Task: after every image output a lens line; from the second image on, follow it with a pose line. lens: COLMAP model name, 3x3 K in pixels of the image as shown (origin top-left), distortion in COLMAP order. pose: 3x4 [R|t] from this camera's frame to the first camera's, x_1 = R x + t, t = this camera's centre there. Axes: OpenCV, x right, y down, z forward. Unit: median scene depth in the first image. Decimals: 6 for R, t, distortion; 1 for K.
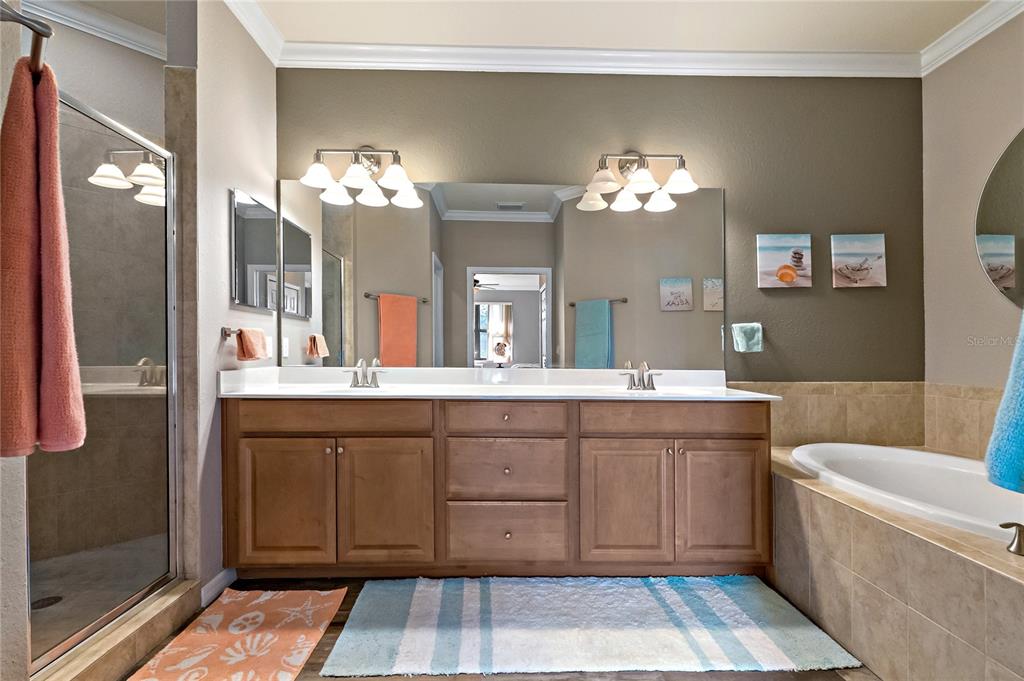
lens RADIAL K [[466.0, 0, 512.5], [0, 466.0, 348.7], [0, 0, 1]] dist [-0.002295, -0.000046]
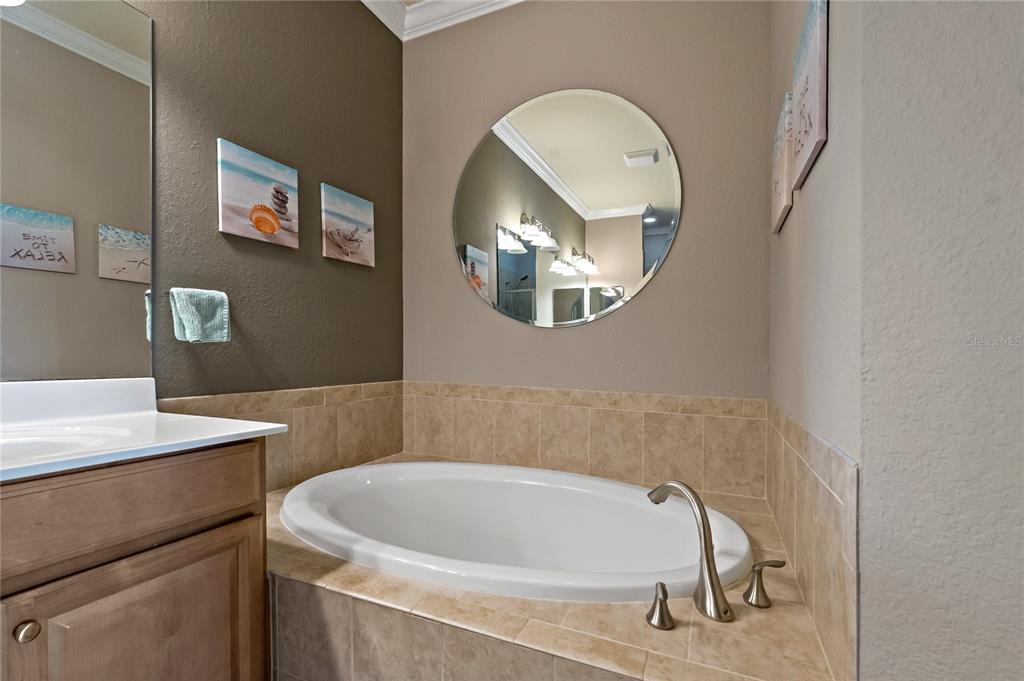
lens RADIAL K [[466.0, 0, 514.1], [0, 466.0, 357.4], [0, 0, 1]] dist [-0.002295, -0.000046]
pose [[0.432721, -0.004348, 0.901517, 0.170683], [-0.013088, 0.999853, 0.011104, 0.014162], [-0.901433, -0.016604, 0.432600, 0.432420]]
